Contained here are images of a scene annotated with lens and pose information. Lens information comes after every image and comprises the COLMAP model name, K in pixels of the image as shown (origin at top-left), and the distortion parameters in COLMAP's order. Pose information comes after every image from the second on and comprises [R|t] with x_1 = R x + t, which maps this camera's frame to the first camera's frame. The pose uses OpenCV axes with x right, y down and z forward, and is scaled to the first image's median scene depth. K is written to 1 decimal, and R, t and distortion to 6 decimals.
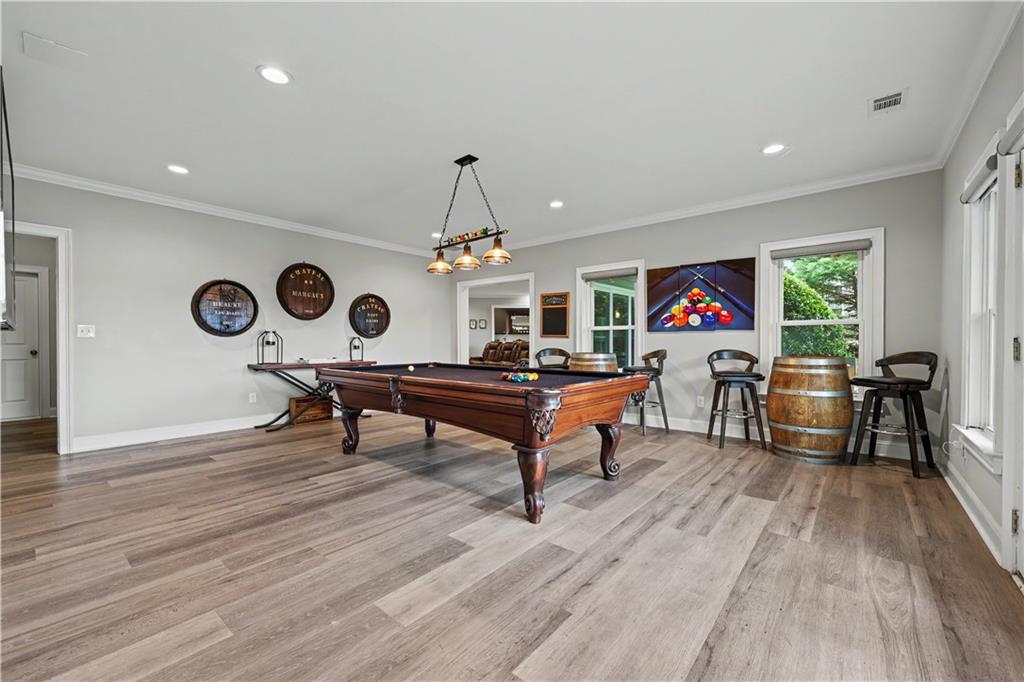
lens RADIAL K [[411.9, 0, 509.7], [0, 411.9, 349.3], [0, 0, 1]] dist [-0.023009, 0.000015]
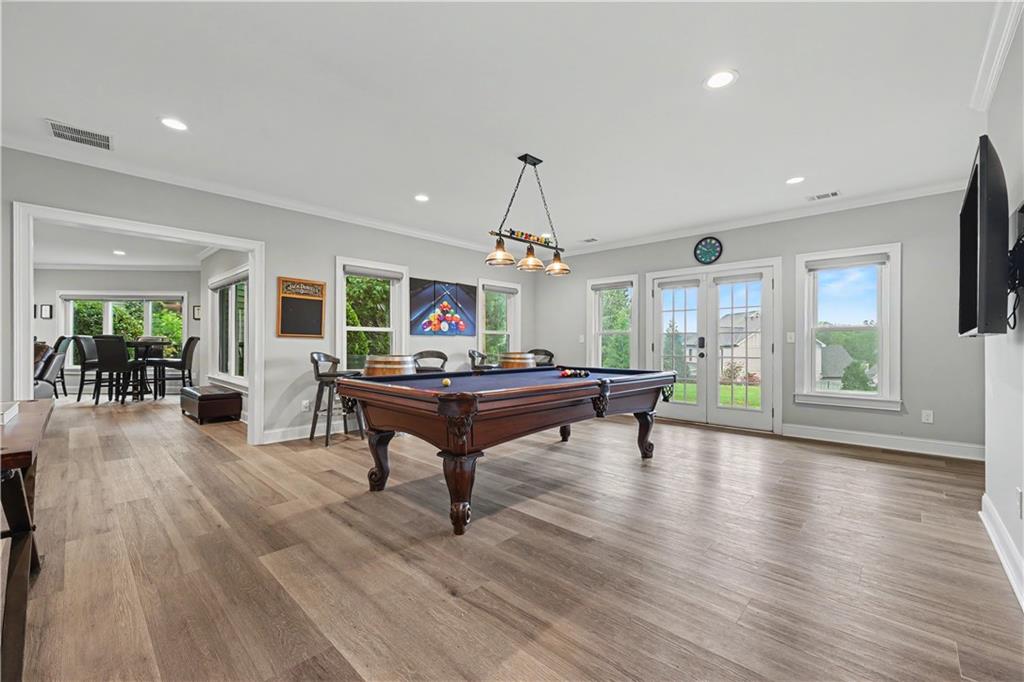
lens RADIAL K [[421.5, 0, 512.4], [0, 421.5, 344.3], [0, 0, 1]] dist [-0.000245, 0.000052]
pose [[0.066802, 0.001994, 0.997764, -0.795655], [0.012620, 0.999916, -0.002843, -0.011941], [-0.997686, 0.012782, 0.066771, 0.700262]]
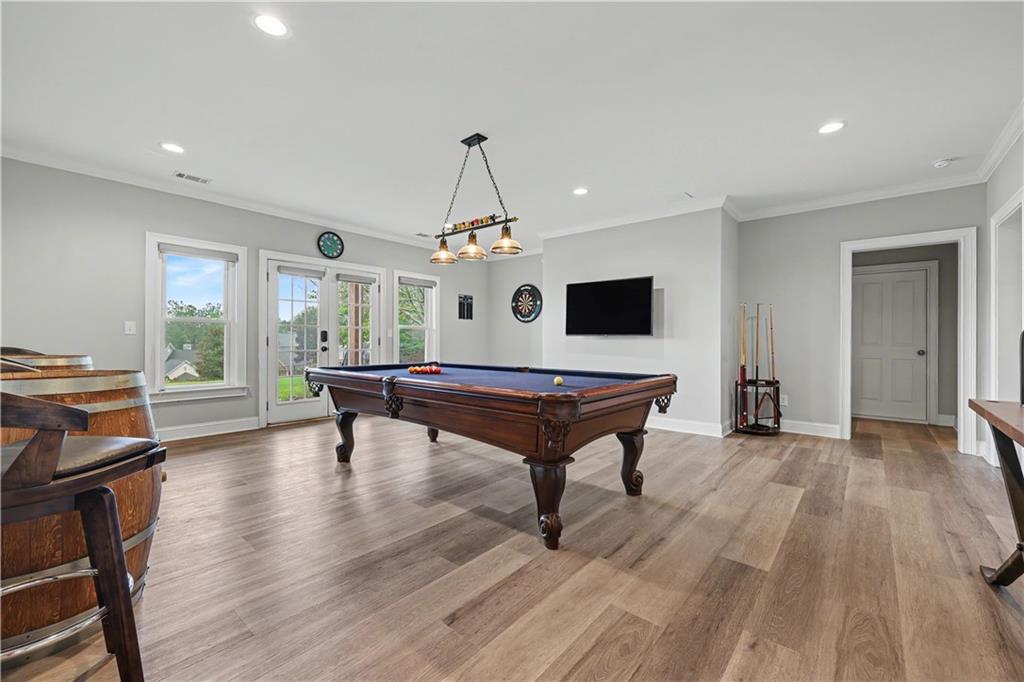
lens RADIAL K [[421.5, 0, 512.4], [0, 421.5, 344.3], [0, 0, 1]] dist [-0.000245, 0.000052]
pose [[-0.999981, -0.002522, 0.005630, -0.141308], [-0.002378, 0.999673, 0.025461, -0.021896], [-0.005692, 0.025447, -0.999660, 1.386083]]
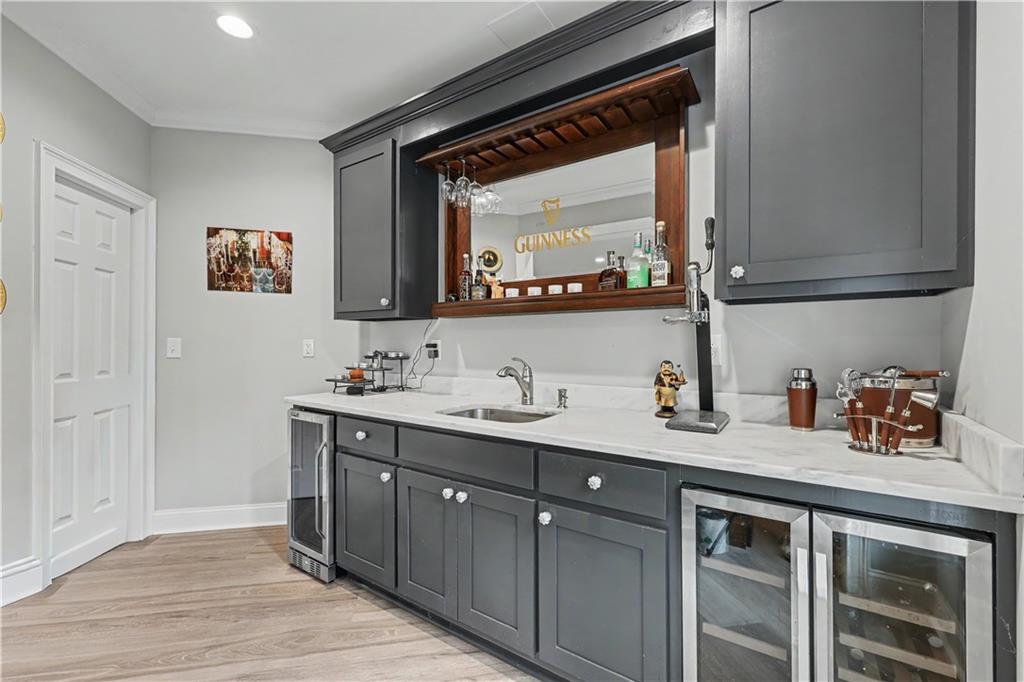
lens RADIAL K [[421.5, 0, 512.4], [0, 421.5, 344.3], [0, 0, 1]] dist [-0.000245, 0.000052]
pose [[0.771615, 0.005826, -0.636063, 0.368250], [-0.013566, 0.999881, -0.007299, -0.085552], [0.635945, 0.014260, 0.771602, 2.983987]]
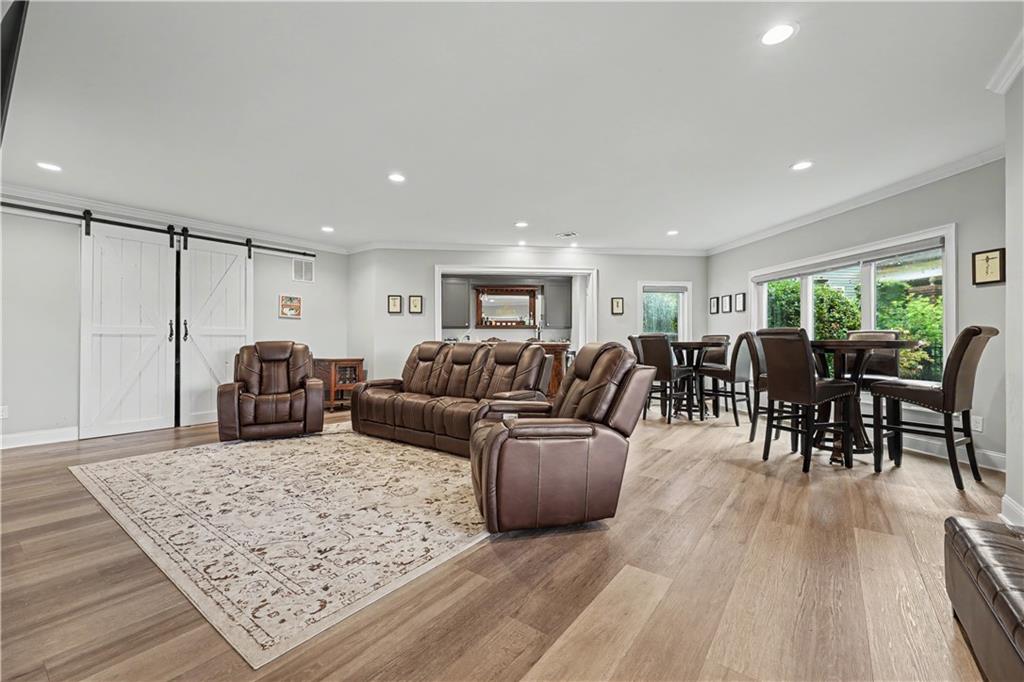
lens RADIAL K [[425.5, 0, 509.6], [0, 425.5, 339.6], [0, 0, 1]] dist [-0.000803, 0.000010]
pose [[0.998748, 0.001200, 0.050004, 0.050330], [0.000051, 0.999687, -0.025001, -0.026730], [-0.050018, 0.024973, 0.998436, 1.468476]]
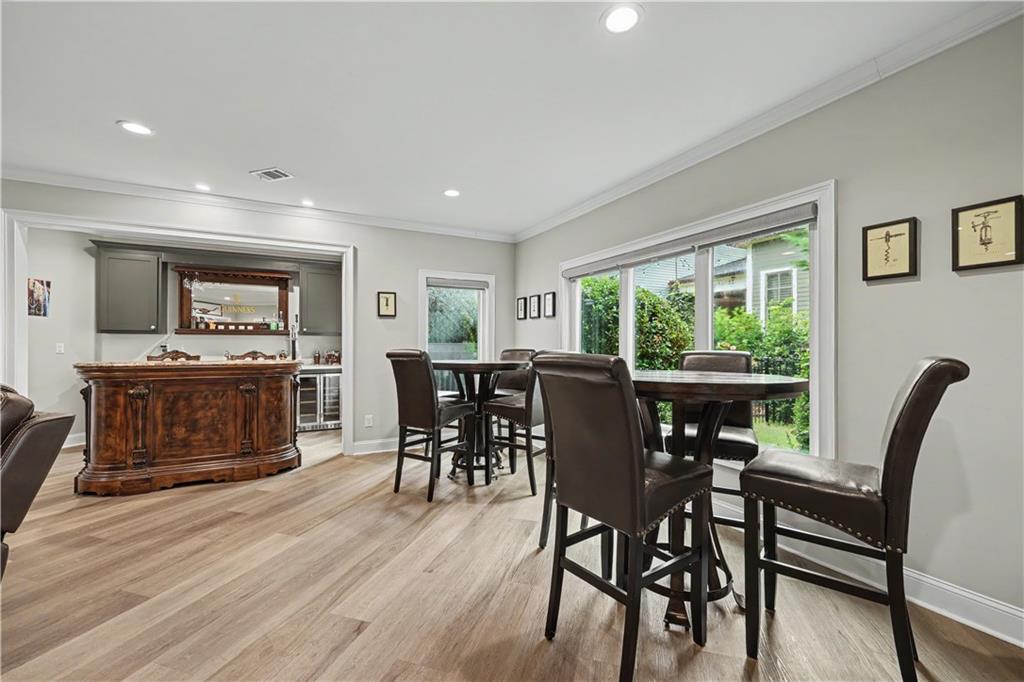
lens RADIAL K [[421.5, 0, 512.4], [0, 421.5, 344.3], [0, 0, 1]] dist [-0.000245, 0.000052]
pose [[0.921881, 0.006121, 0.387424, 0.389787], [0.002325, 0.999770, -0.021330, -0.066022], [-0.387465, 0.020564, 0.921655, 1.907727]]
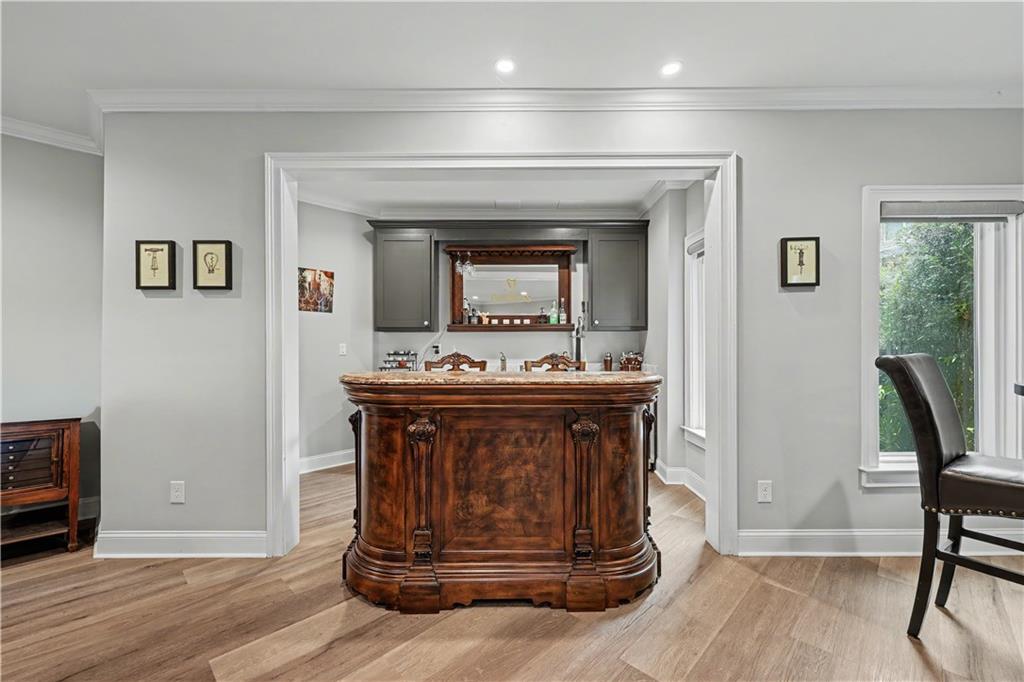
lens RADIAL K [[421.5, 0, 512.4], [0, 421.5, 344.3], [0, 0, 1]] dist [-0.000245, 0.000052]
pose [[0.996937, 0.000412, -0.078209, 0.203038], [-0.001858, 0.999829, -0.018421, -0.075604], [0.078188, 0.018510, 0.996767, 2.410672]]
